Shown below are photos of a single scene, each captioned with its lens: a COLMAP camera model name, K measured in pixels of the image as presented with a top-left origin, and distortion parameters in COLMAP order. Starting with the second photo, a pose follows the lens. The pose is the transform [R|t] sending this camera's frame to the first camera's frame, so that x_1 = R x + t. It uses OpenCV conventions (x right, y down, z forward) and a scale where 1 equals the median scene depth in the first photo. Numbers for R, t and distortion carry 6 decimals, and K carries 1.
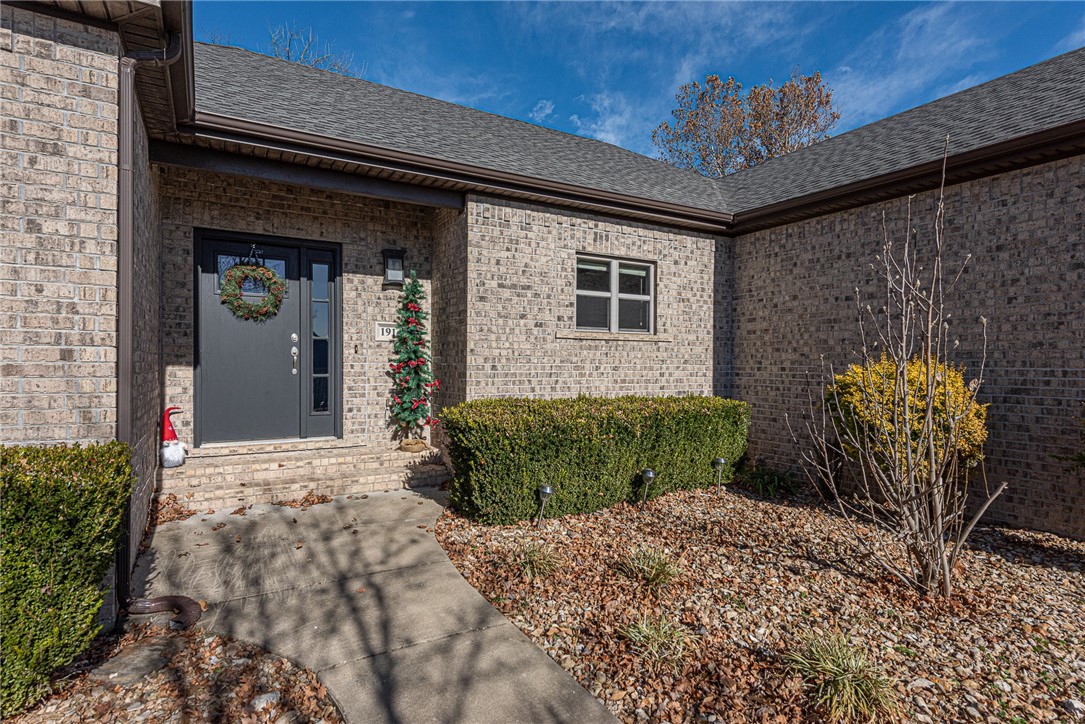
lens RADIAL K [[527.7, 0, 542.5], [0, 527.7, 362.0], [0, 0, 1]] dist [0.018725, 0.000059]
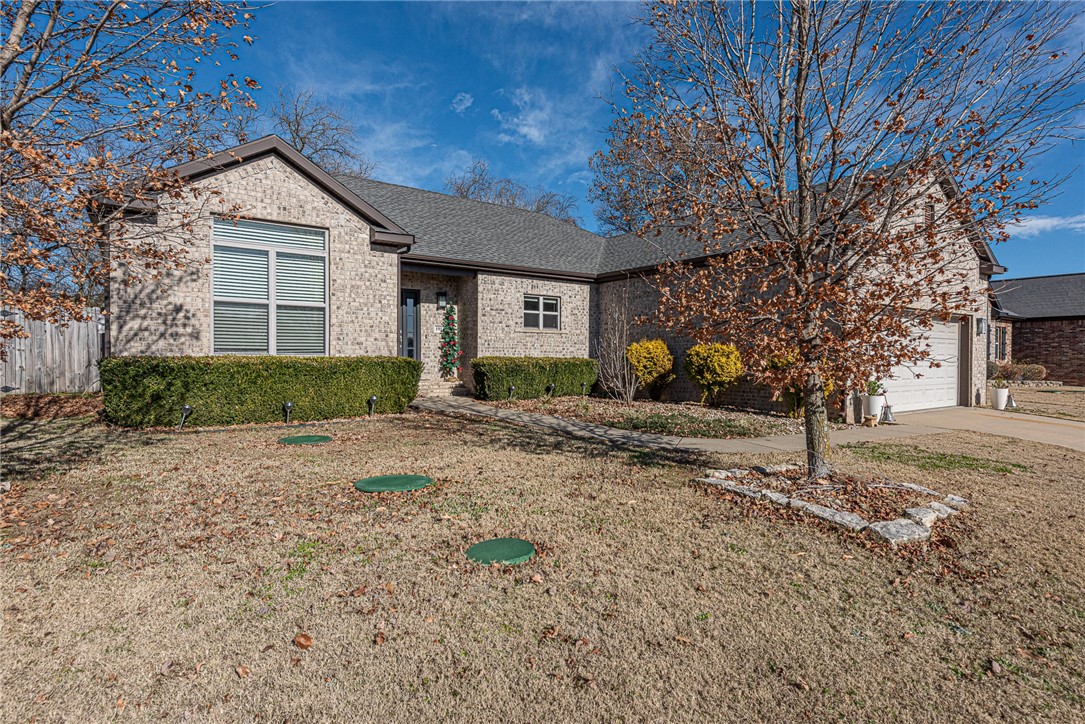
lens RADIAL K [[527.7, 0, 542.5], [0, 527.7, 362.0], [0, 0, 1]] dist [0.018725, 0.000059]
pose [[0.995458, -0.003563, 0.095132, -0.072203], [0.002729, 0.999957, 0.008894, 0.064200], [-0.095159, -0.008594, 0.995425, -1.269461]]
